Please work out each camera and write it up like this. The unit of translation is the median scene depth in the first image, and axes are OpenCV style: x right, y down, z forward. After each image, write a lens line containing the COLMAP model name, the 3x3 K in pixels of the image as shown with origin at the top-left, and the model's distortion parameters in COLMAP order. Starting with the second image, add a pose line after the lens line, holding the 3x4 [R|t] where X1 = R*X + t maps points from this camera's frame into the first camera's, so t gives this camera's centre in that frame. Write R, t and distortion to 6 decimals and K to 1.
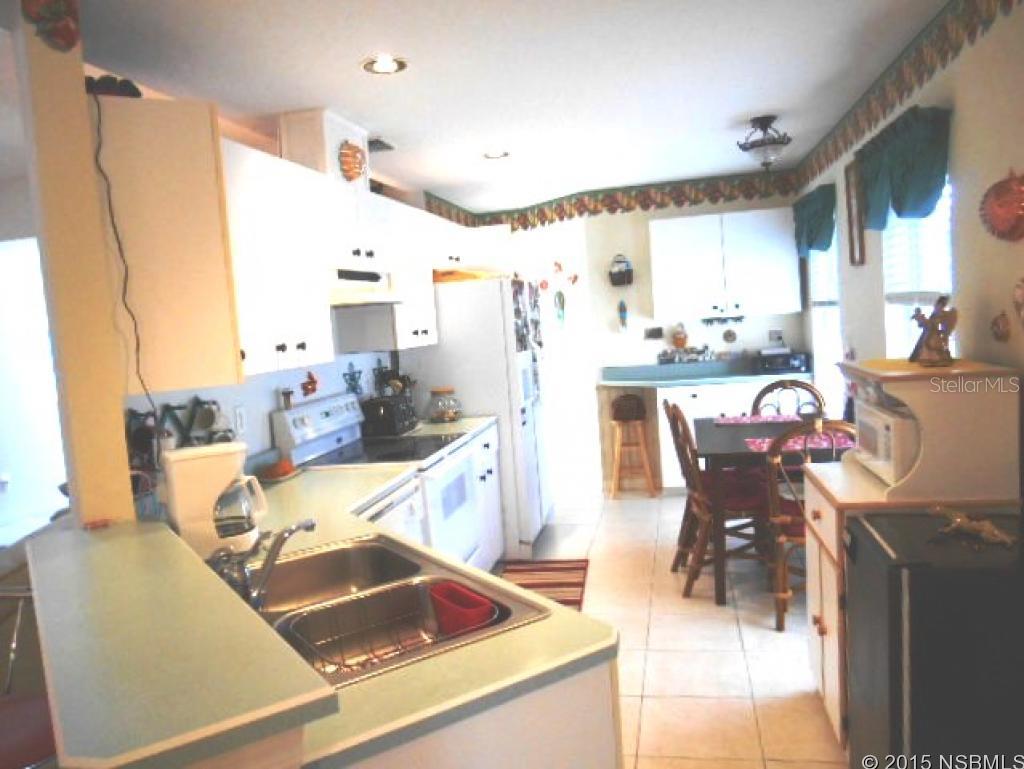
lens RADIAL K [[773.4, 0, 514.3], [0, 773.4, 383.0], [0, 0, 1]] dist [-0.035795, 0.008594]
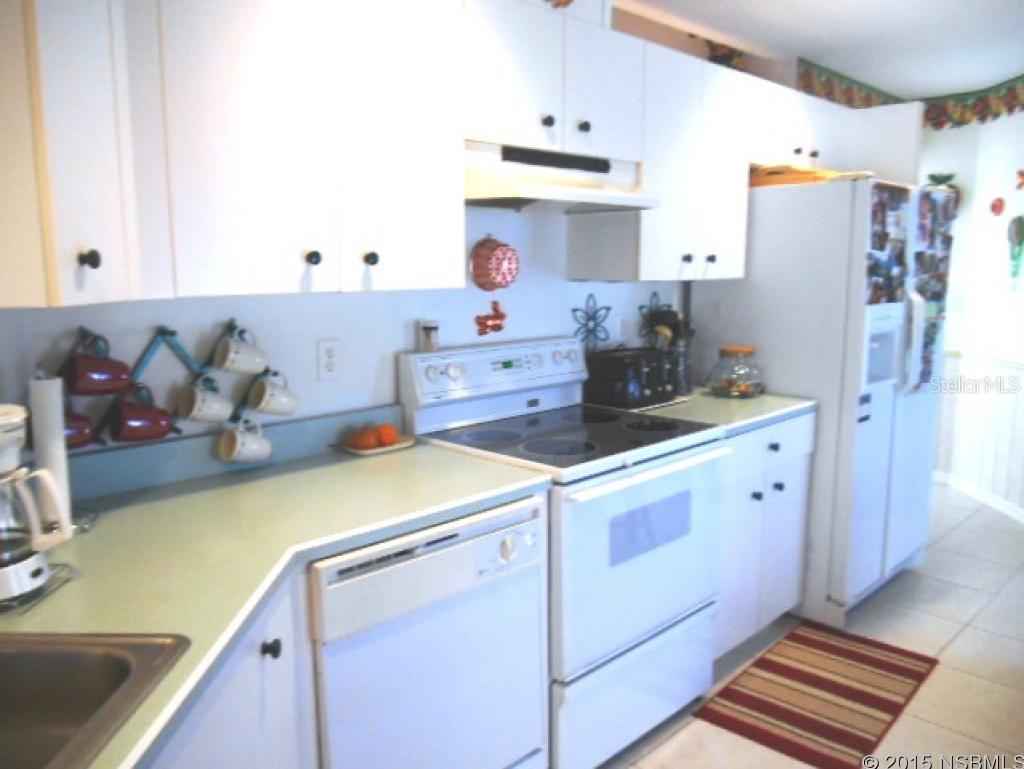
lens RADIAL K [[773.4, 0, 508.8], [0, 773.4, 387.0], [0, 0, 1]] dist [-0.035795, 0.008594]
pose [[0.822217, 0.160472, -0.546085, 0.120196], [-0.105951, 0.985815, 0.130166, -0.025748], [0.559227, -0.049166, 0.827556, 0.356489]]
